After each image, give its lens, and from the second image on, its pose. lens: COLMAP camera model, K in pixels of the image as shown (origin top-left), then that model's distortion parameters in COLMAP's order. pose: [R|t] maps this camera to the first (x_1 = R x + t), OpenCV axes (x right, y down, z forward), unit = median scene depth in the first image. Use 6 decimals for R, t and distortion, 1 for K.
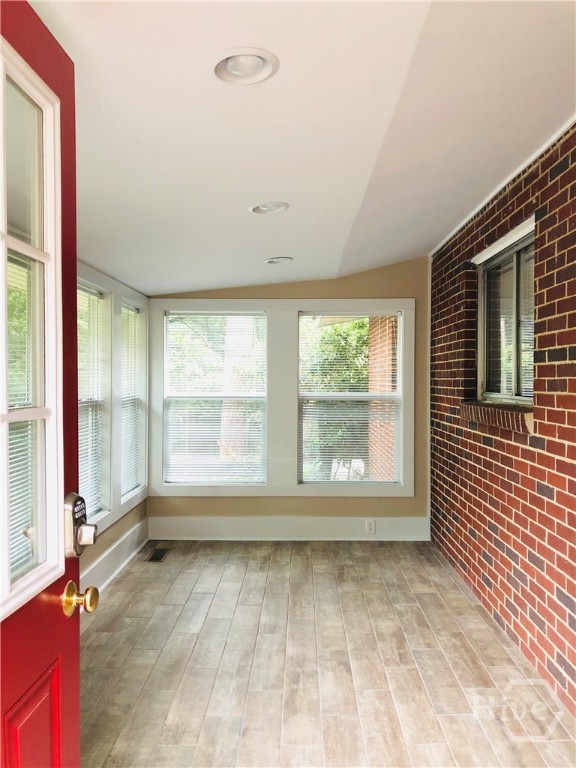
lens RADIAL K [[630.9, 0, 290.7], [0, 630.9, 382.0], [0, 0, 1]] dist [0.007119, 0.001242]
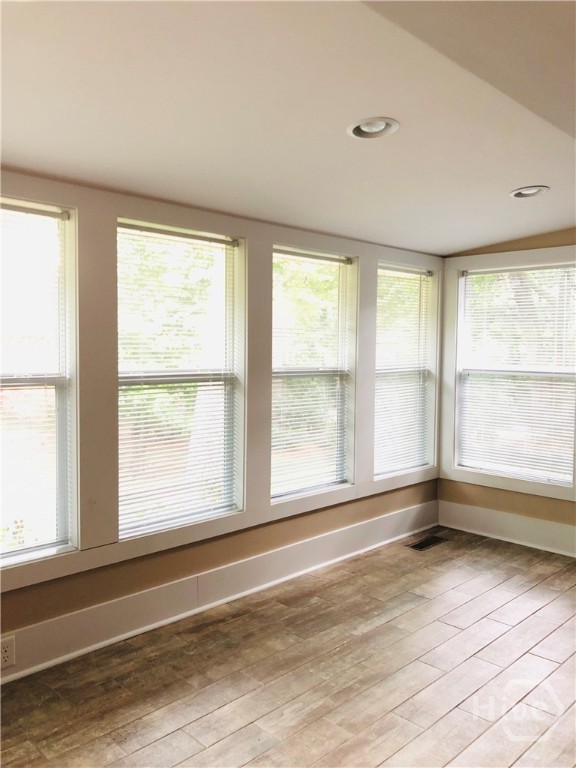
lens RADIAL K [[630.9, 0, 288.0], [0, 630.9, 386.0], [0, 0, 1]] dist [0.007119, 0.001242]
pose [[0.717306, 0.048520, -0.695066, 0.262619], [-0.011710, 0.998271, 0.057600, -0.001115], [0.696659, -0.033178, 0.716634, 0.213337]]
